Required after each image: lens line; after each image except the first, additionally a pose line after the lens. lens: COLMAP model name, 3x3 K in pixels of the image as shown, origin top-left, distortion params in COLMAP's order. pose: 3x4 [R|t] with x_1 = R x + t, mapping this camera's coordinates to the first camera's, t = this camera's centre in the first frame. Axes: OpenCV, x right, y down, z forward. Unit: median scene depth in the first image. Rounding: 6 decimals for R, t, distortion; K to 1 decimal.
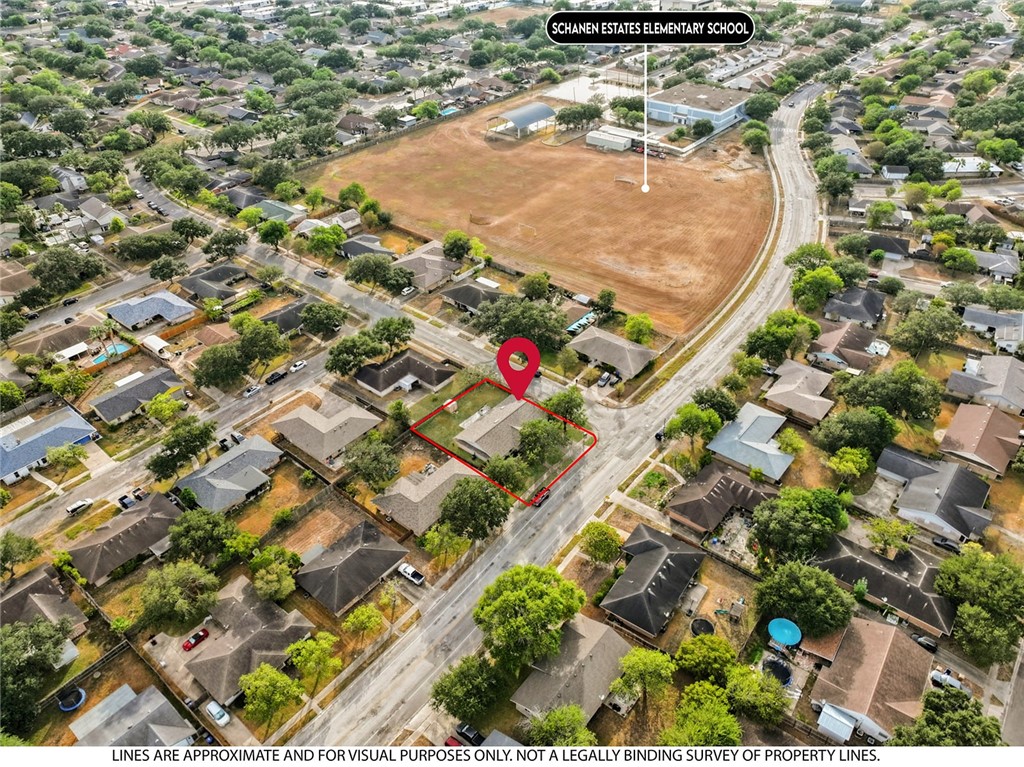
lens RADIAL K [[717.9, 0, 512.0], [0, 717.9, 383.5], [0, 0, 1]] dist [0.006508, 0.003777]
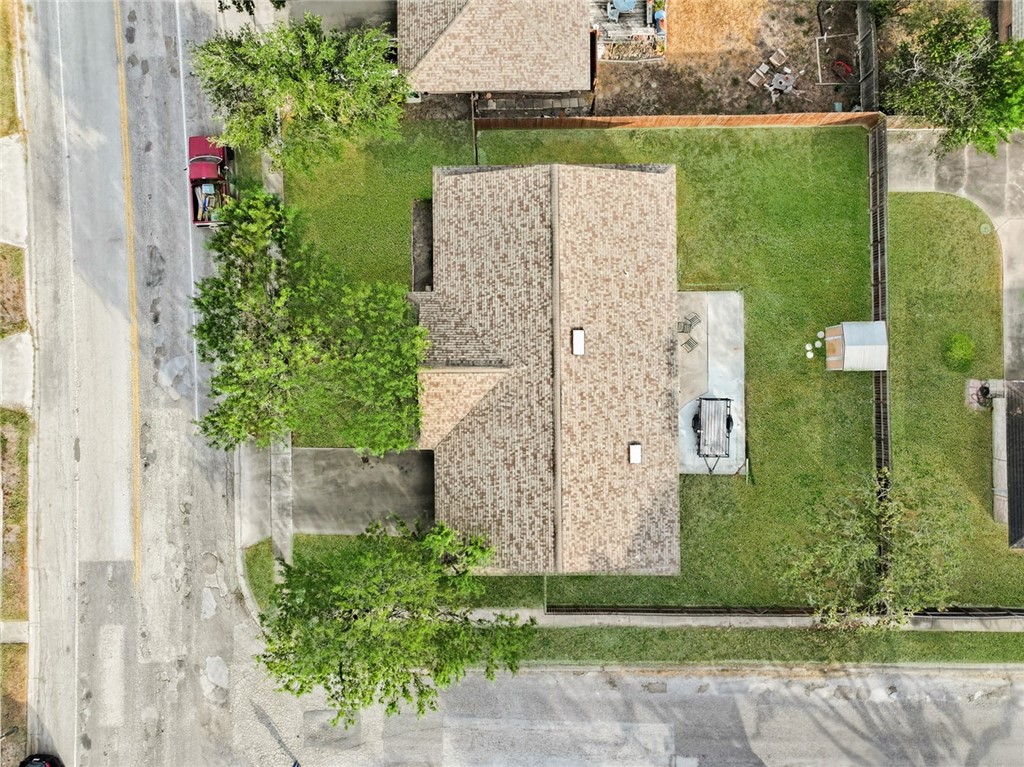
lens RADIAL K [[717.9, 0, 512.0], [0, 717.9, 383.5], [0, 0, 1]] dist [0.006508, 0.003777]
pose [[-0.768465, 0.639780, 0.012004, -0.000372], [-0.363441, -0.451830, 0.814715, -0.110126], [0.526662, 0.621717, 0.579737, 0.788704]]
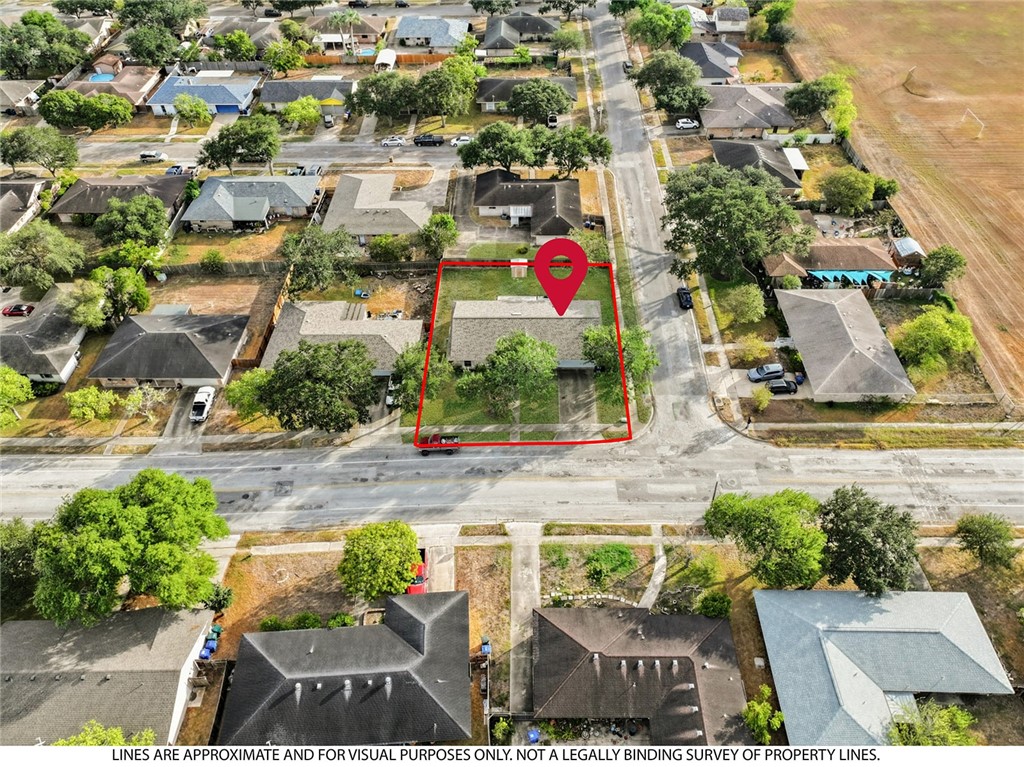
lens RADIAL K [[717.9, 0, 512.0], [0, 717.9, 383.5], [0, 0, 1]] dist [0.006508, 0.003777]
pose [[0.623726, 0.554897, -0.550504, 0.307198], [-0.461823, 0.829833, 0.313205, -0.077601], [0.630623, 0.058881, 0.773852, 0.483622]]
